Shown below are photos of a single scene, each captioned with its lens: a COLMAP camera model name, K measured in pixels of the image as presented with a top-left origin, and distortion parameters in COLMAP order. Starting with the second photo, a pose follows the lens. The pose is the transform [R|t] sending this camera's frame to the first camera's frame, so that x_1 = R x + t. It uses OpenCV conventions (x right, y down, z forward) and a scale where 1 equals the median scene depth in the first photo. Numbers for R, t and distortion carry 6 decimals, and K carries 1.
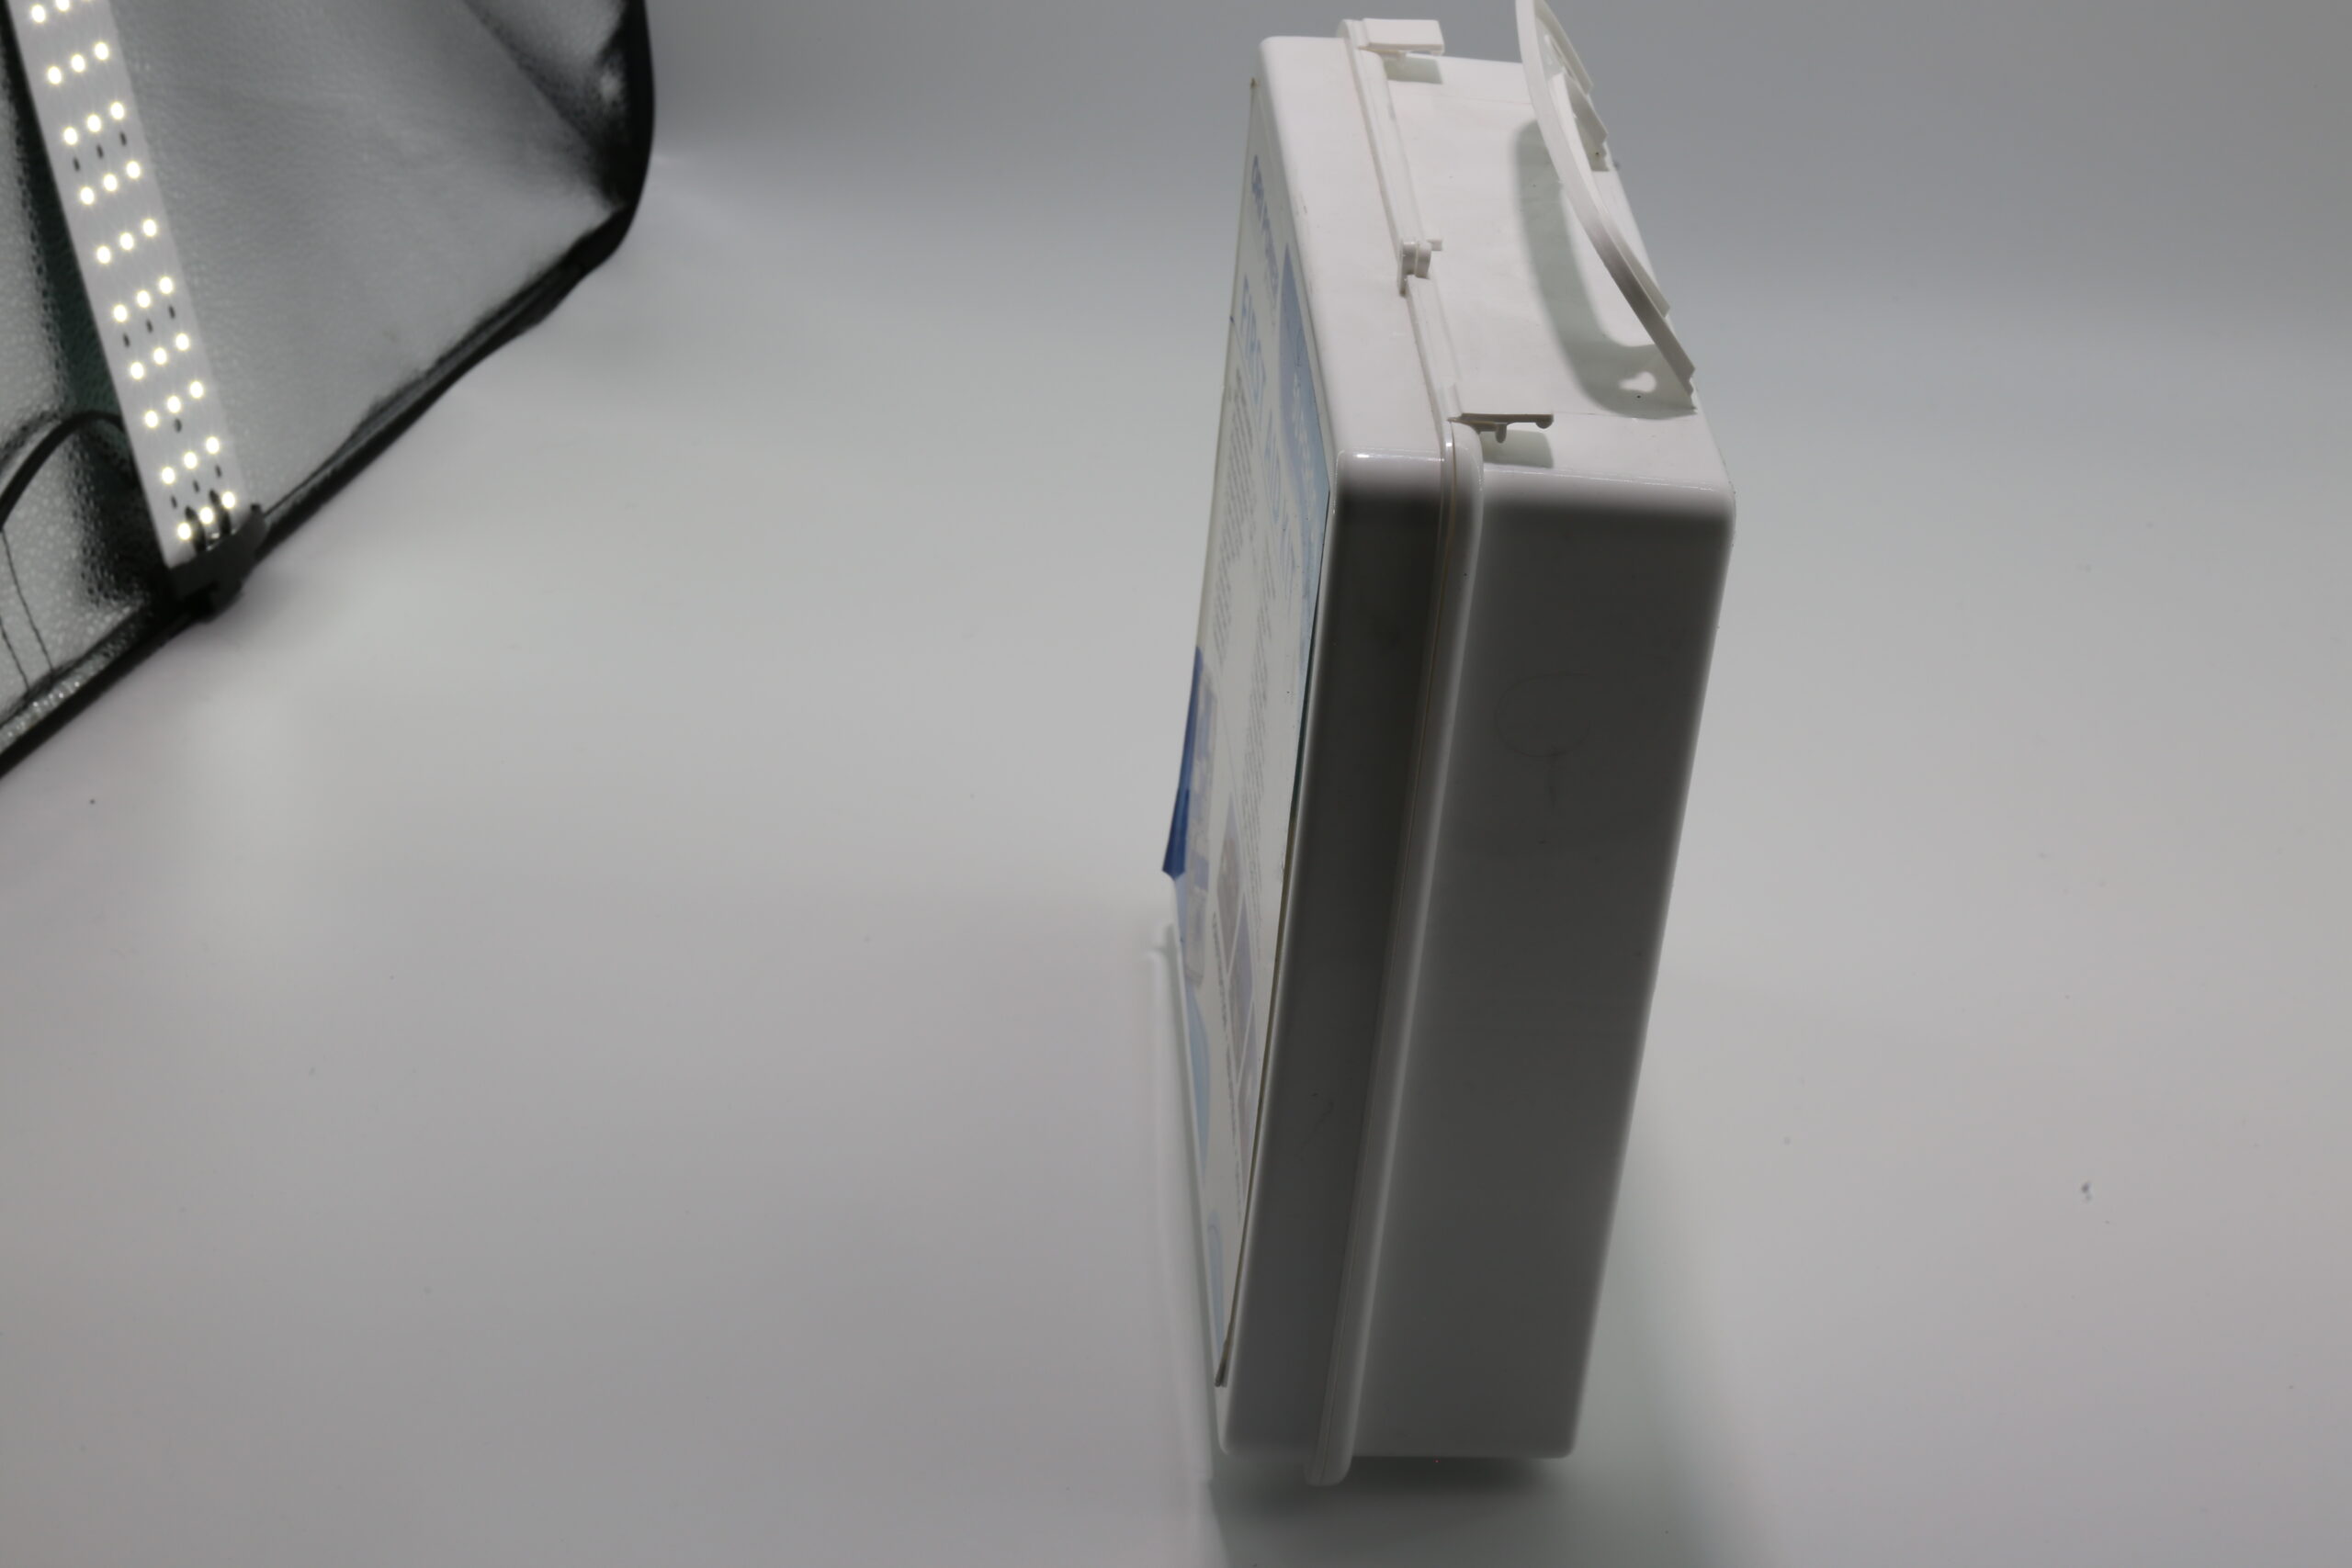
lens RADIAL K [[4235.9, 0, 1176.0], [0, 4235.9, 784.0], [0, 0, 1]] dist [0.044282, 0.248646]
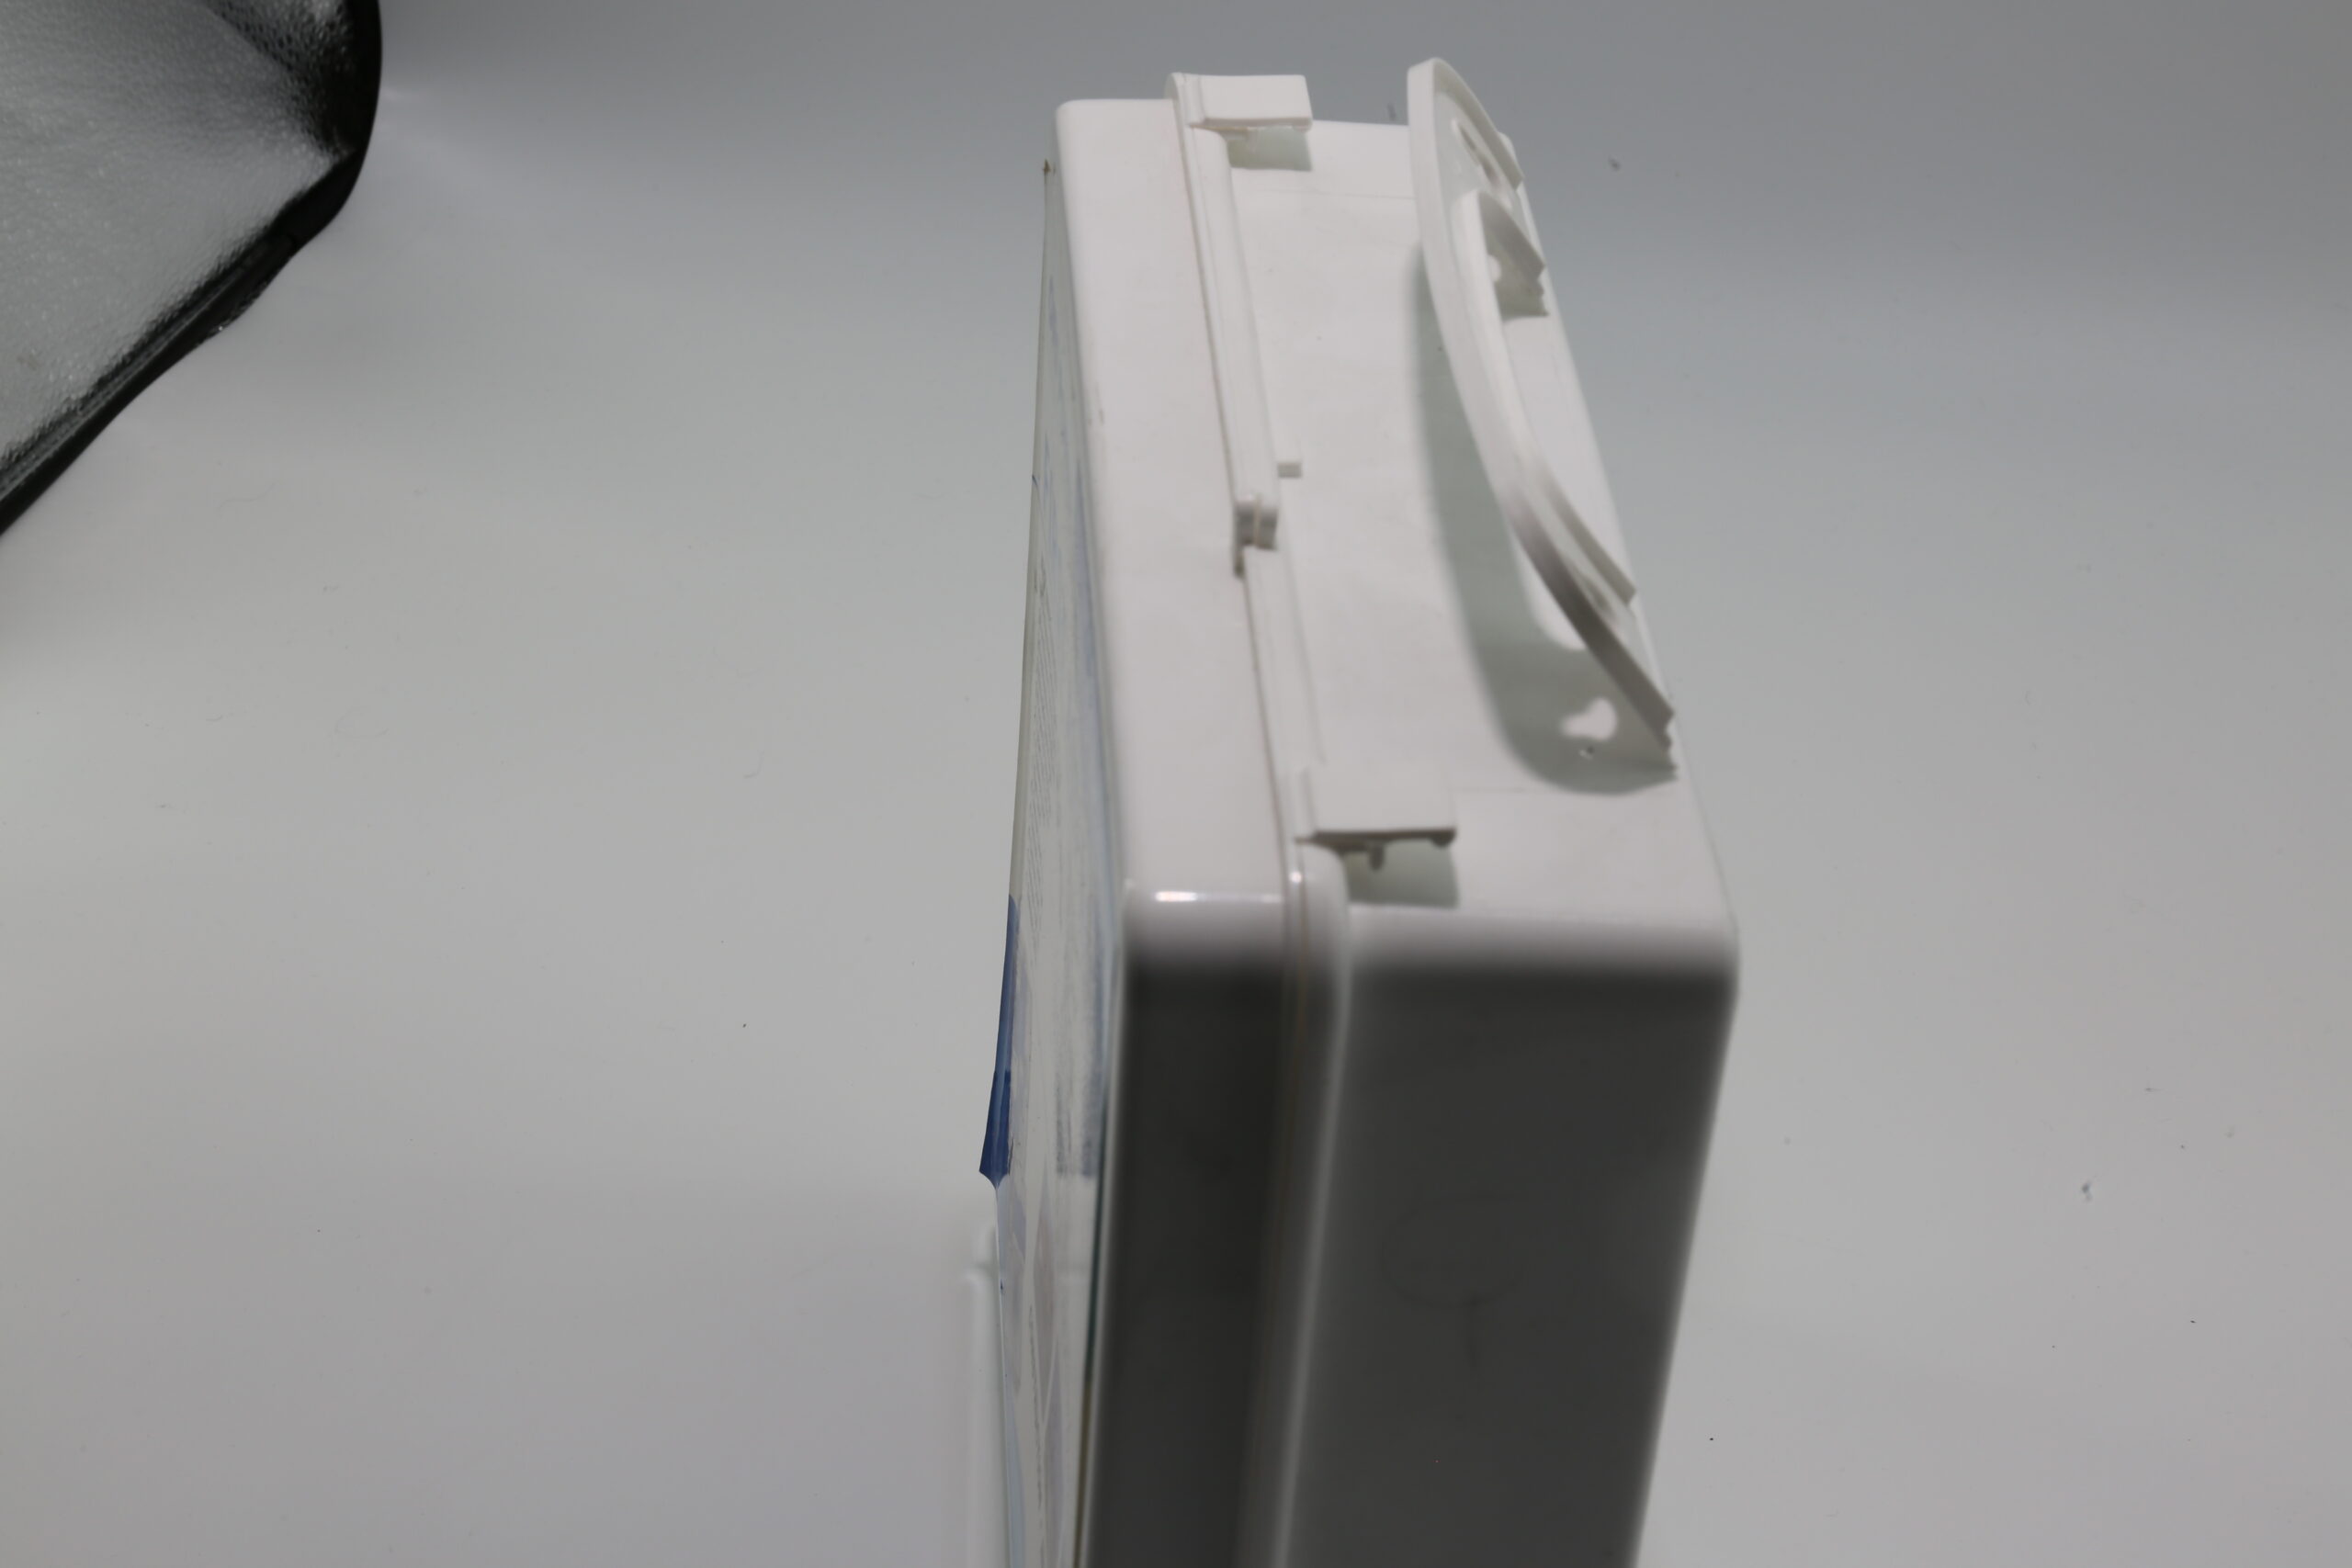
lens RADIAL K [[4235.9, 0, 1176.0], [0, 4235.9, 784.0], [0, 0, 1]] dist [0.044282, 0.248646]
pose [[0.999672, -0.025569, -0.001446, 0.038569], [0.025603, 0.996495, 0.079636, -0.119791], [-0.000596, -0.079647, 0.996823, 0.289713]]
